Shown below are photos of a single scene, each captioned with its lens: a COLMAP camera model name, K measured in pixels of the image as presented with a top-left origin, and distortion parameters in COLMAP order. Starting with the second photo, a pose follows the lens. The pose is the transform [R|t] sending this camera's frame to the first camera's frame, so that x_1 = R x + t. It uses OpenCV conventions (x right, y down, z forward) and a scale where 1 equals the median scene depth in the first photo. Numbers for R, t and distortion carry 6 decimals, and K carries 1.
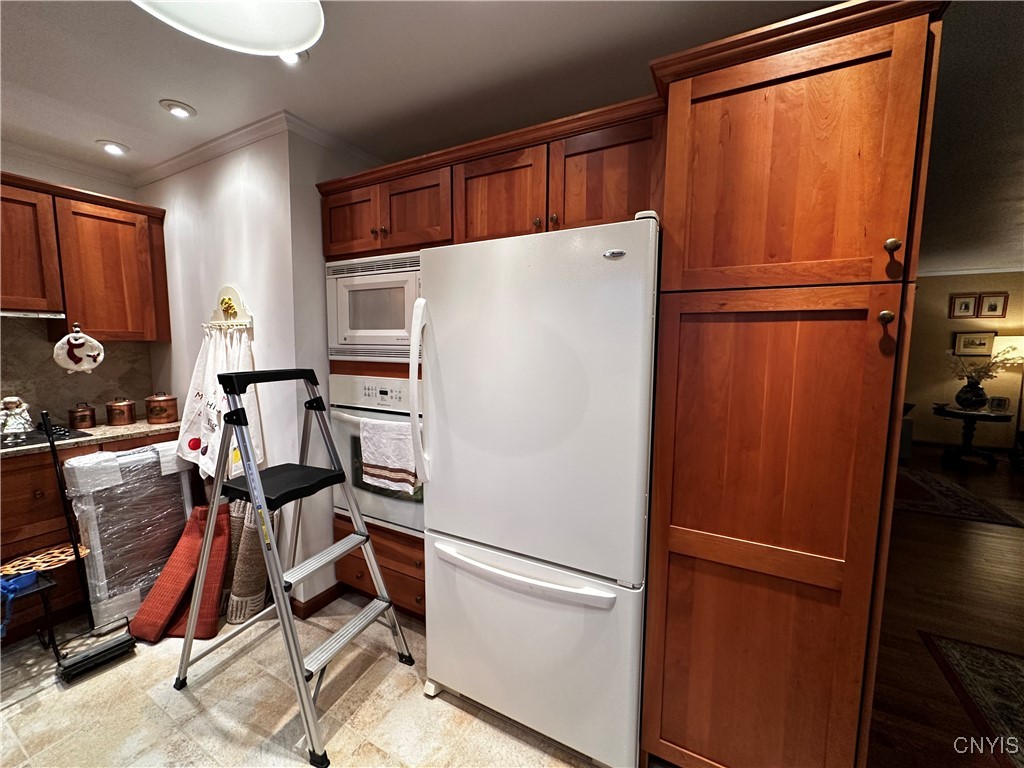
lens RADIAL K [[407.8, 0, 512.0], [0, 407.8, 384.0], [0, 0, 1]] dist [-0.002438, 0.000281]
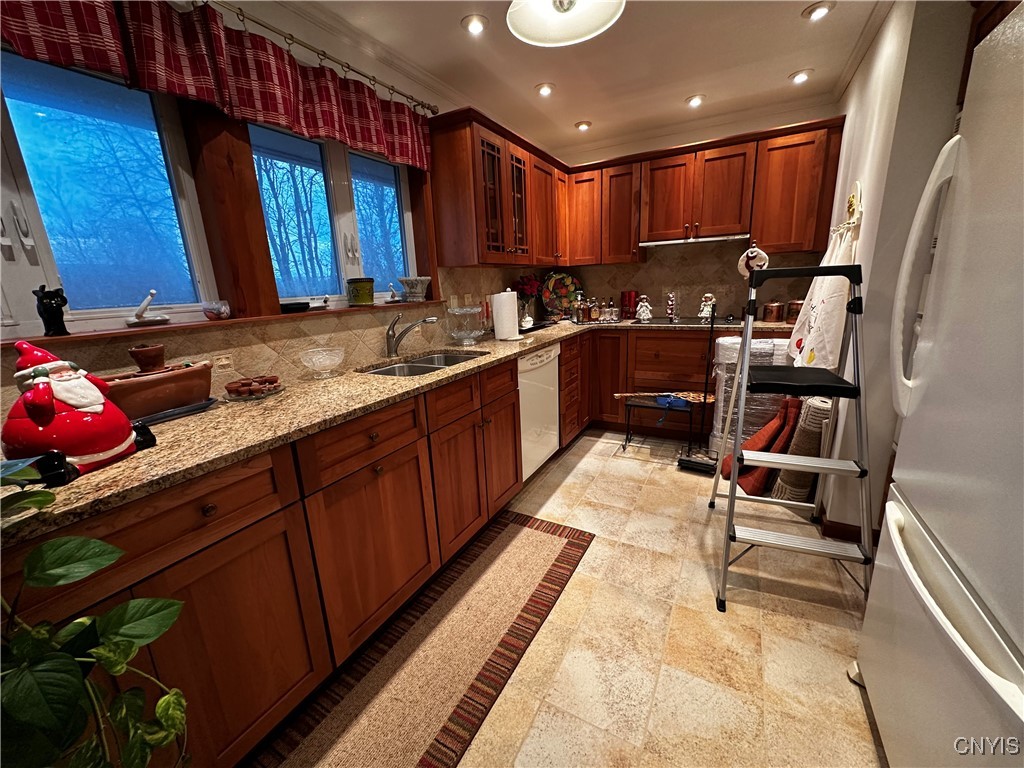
lens RADIAL K [[407.8, 0, 512.0], [0, 407.8, 384.0], [0, 0, 1]] dist [-0.002438, 0.000281]
pose [[-0.010047, 0.230988, -0.972905, 0.347219], [-0.054461, 0.971383, 0.231190, 0.043131], [0.998465, 0.055308, 0.002820, 0.229661]]
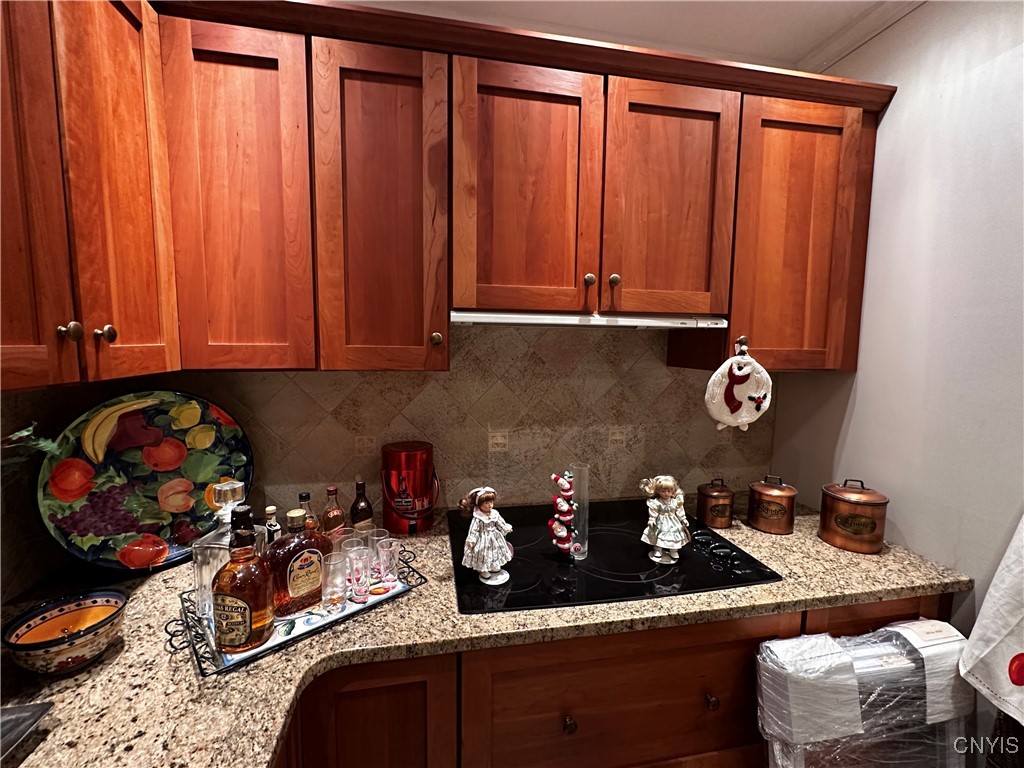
lens RADIAL K [[436.5, 0, 512.0], [0, 436.5, 384.0], [0, 0, 1]] dist [-0.002047, -0.000077]
pose [[0.629338, 0.074244, -0.773577, -0.825535], [-0.084104, 0.996086, 0.027177, -0.079414], [0.772568, 0.047957, 0.633119, 0.422003]]
